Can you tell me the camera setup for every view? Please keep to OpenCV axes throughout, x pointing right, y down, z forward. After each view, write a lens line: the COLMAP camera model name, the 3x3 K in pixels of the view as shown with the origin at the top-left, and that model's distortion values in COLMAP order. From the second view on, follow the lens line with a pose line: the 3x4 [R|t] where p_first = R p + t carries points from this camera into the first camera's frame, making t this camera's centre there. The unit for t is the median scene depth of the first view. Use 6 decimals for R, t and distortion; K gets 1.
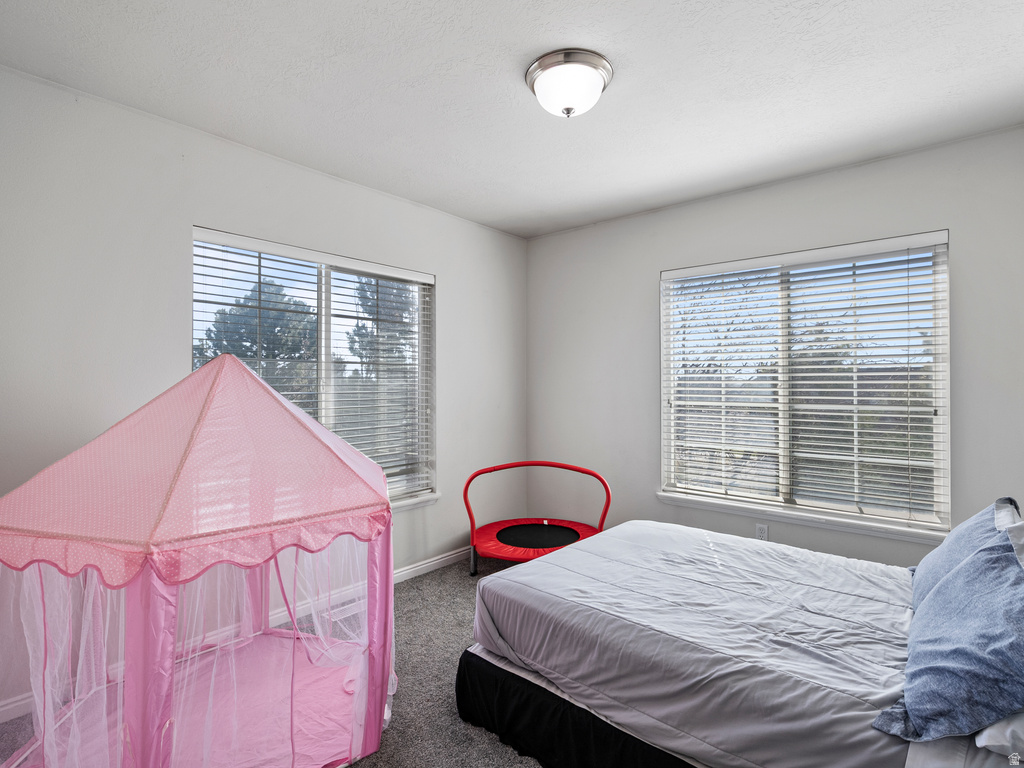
lens RADIAL K [[524.0, 0, 511.7], [0, 524.0, 383.5], [0, 0, 1]] dist [-0.001124, 0.000547]
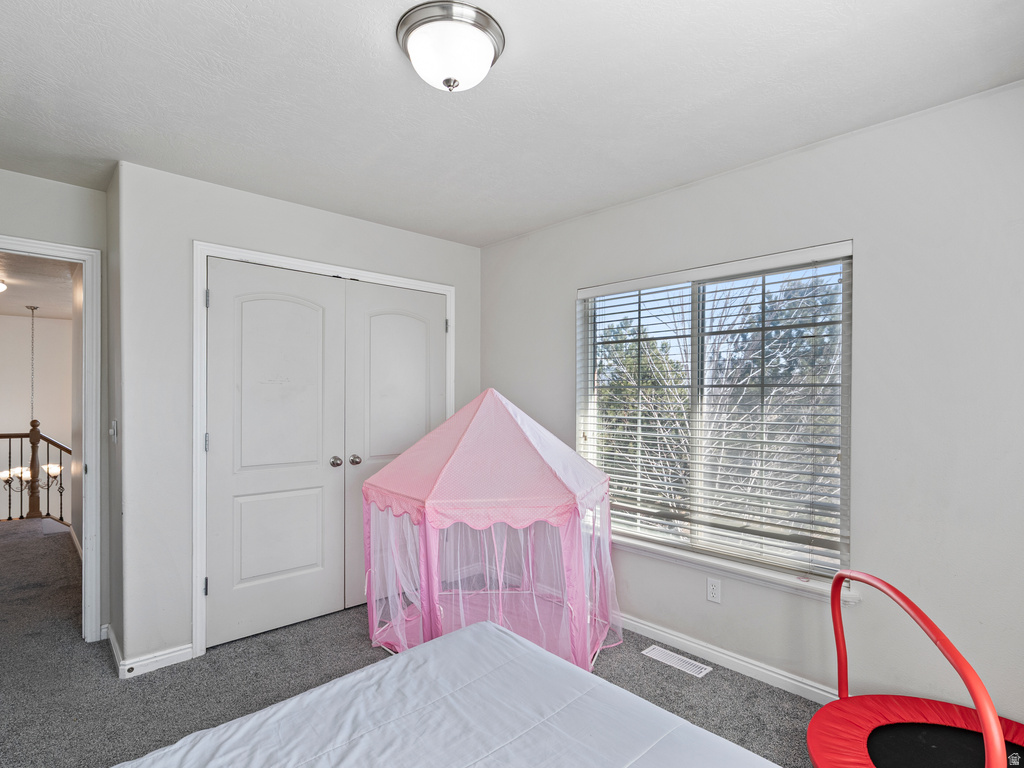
lens RADIAL K [[524.0, 0, 511.6], [0, 524.0, 388.3], [0, 0, 1]] dist [-0.001124, 0.000547]
pose [[-0.087189, -0.021323, -0.995964, 0.651121], [-0.002658, 0.999772, -0.021172, -0.017243], [0.996188, 0.000801, -0.087226, 0.828775]]
